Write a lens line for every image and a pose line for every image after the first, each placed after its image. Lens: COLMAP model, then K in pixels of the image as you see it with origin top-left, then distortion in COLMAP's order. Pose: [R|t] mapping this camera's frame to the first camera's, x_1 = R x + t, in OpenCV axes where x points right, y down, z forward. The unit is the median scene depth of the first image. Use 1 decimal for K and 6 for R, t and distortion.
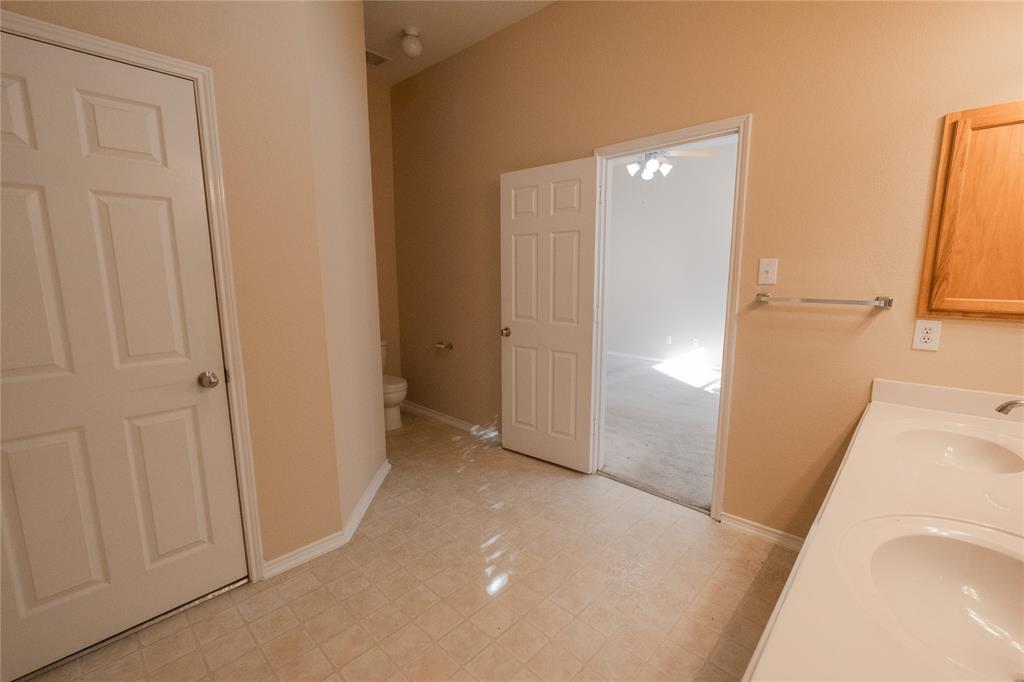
lens RADIAL K [[439.8, 0, 516.8], [0, 439.8, 345.3], [0, 0, 1]] dist [-0.001575, -0.000415]
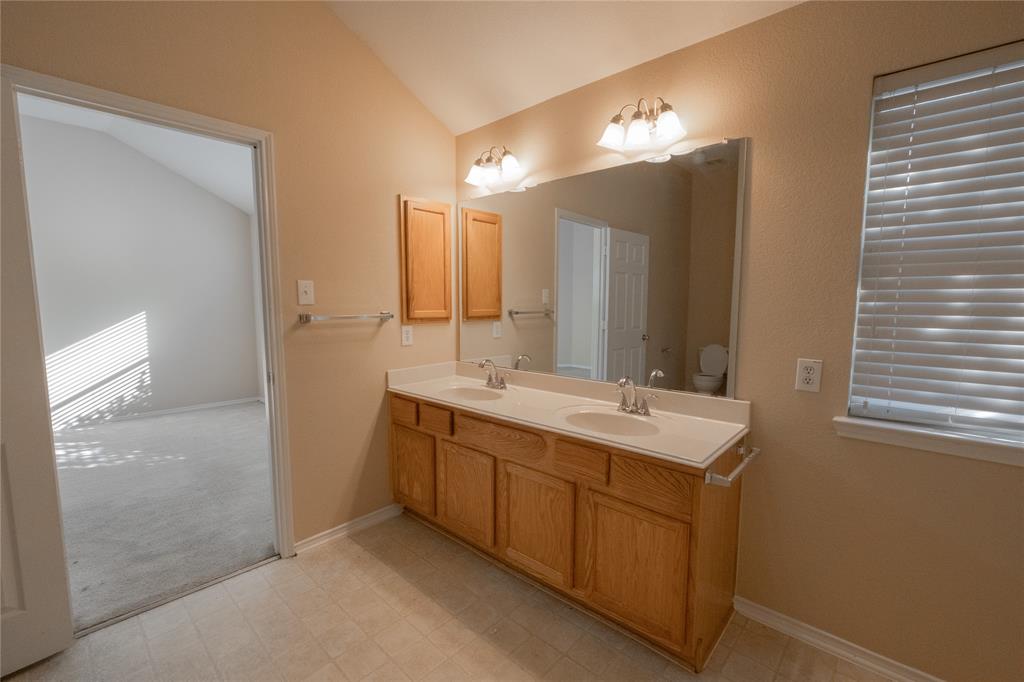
lens RADIAL K [[439.8, 0, 516.8], [0, 439.8, 345.3], [0, 0, 1]] dist [-0.001575, -0.000415]
pose [[-0.012519, -0.107268, 0.994151, -0.558964], [0.153180, 0.982288, 0.107917, -0.090678], [-0.988119, 0.153635, 0.004134, 0.587146]]
